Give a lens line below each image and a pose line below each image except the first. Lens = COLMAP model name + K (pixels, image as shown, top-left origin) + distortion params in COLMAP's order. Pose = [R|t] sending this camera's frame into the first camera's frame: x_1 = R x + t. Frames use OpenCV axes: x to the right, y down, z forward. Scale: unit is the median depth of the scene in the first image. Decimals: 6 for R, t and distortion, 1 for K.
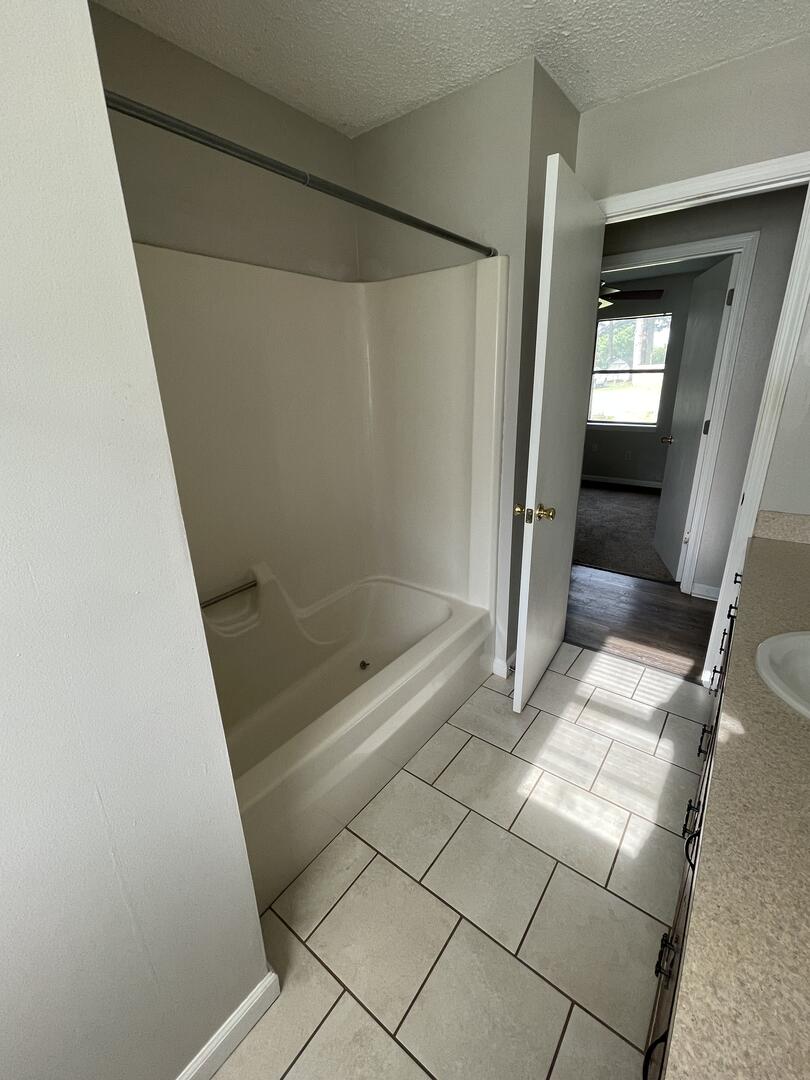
lens RADIAL K [[442.8, 0, 405.0], [0, 442.8, 540.0], [0, 0, 1]] dist [-0.000337, -0.000553]
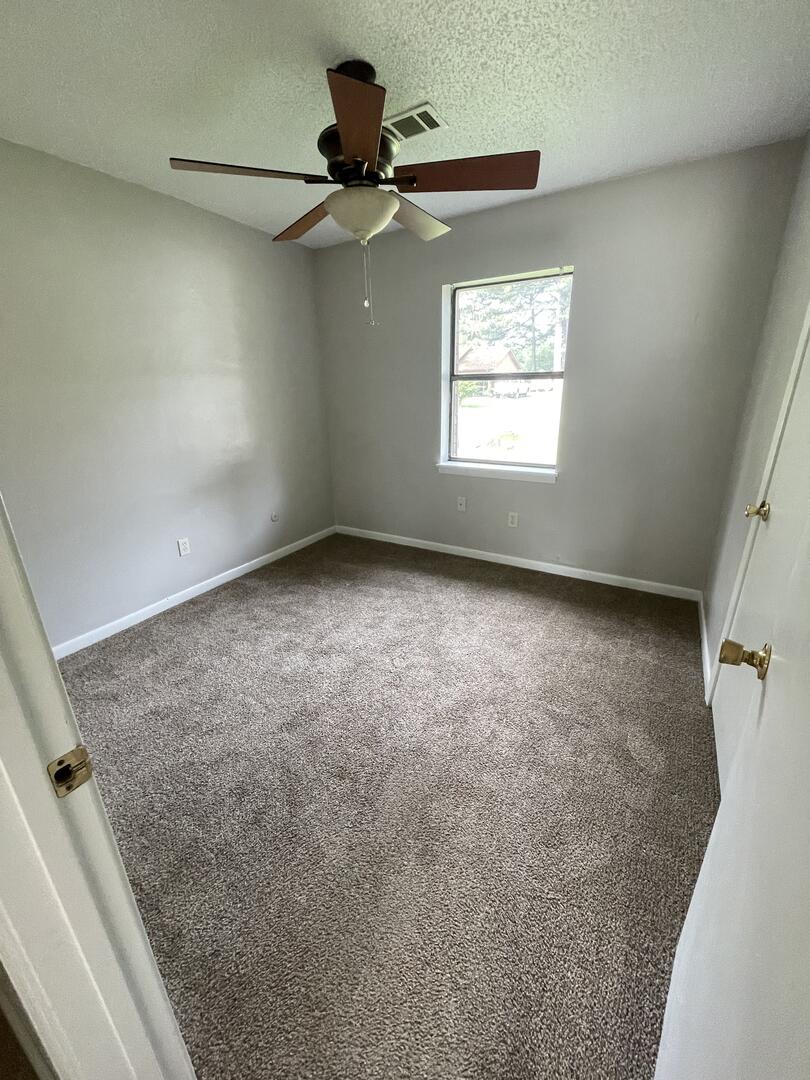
lens RADIAL K [[442.8, 0, 405.0], [0, 442.8, 540.0], [0, 0, 1]] dist [-0.000337, -0.000553]
pose [[0.990553, -0.027343, 0.134378, 0.302851], [0.026957, 0.999626, 0.004691, -0.180546], [-0.134456, -0.001024, 0.990919, 0.471138]]
